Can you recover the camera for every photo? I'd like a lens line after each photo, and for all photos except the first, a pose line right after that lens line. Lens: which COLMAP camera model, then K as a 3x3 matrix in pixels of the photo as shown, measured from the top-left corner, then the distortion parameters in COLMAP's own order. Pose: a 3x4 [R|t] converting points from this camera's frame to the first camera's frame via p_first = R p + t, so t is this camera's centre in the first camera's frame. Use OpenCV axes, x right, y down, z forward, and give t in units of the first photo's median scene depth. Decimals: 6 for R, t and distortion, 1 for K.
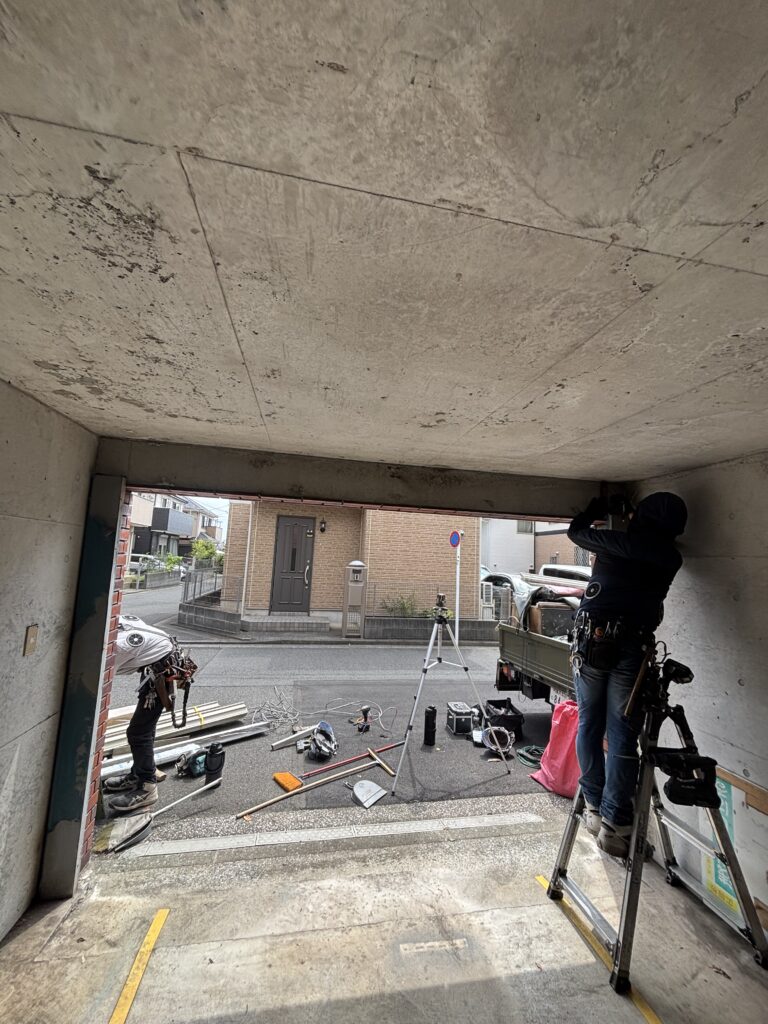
lens RADIAL K [[413.5, 0, 384.9], [0, 413.5, 512.9], [0, 0, 1]] dist [-0.000401, 0.000864]
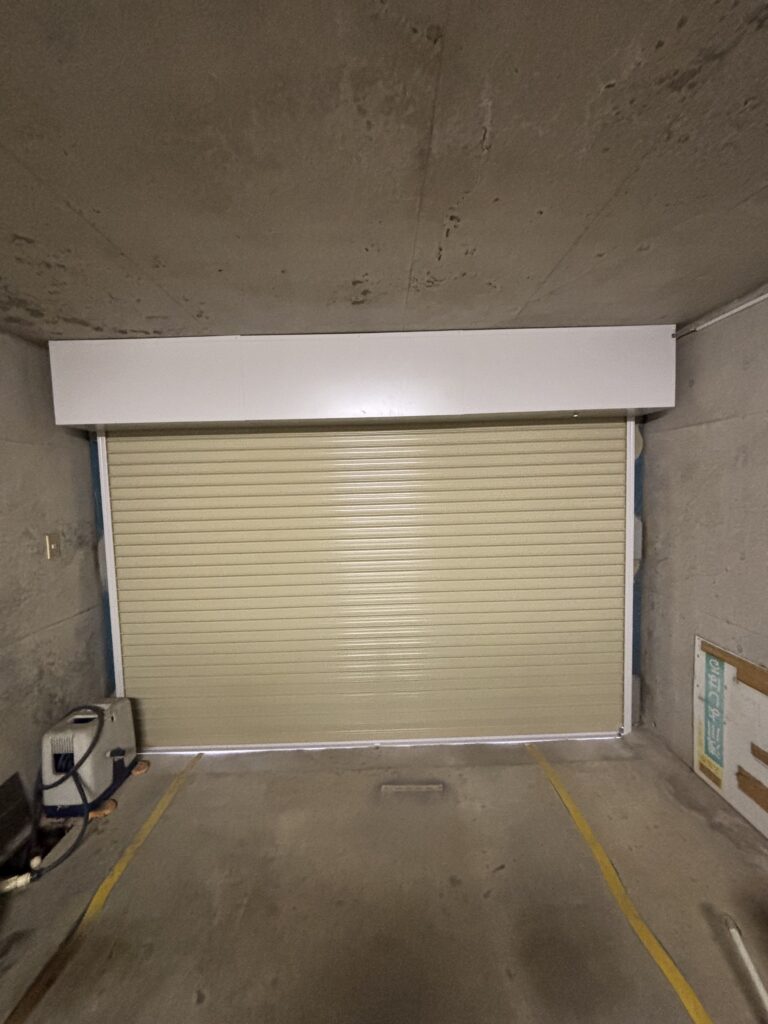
lens RADIAL K [[413.5, 0, 383.4], [0, 413.5, 513.0], [0, 0, 1]] dist [-0.000401, 0.000864]
pose [[0.979856, -0.064279, -0.189079, 0.316080], [0.097313, 0.980456, 0.170986, 0.104897], [0.174393, -0.185942, 0.966961, 0.024857]]
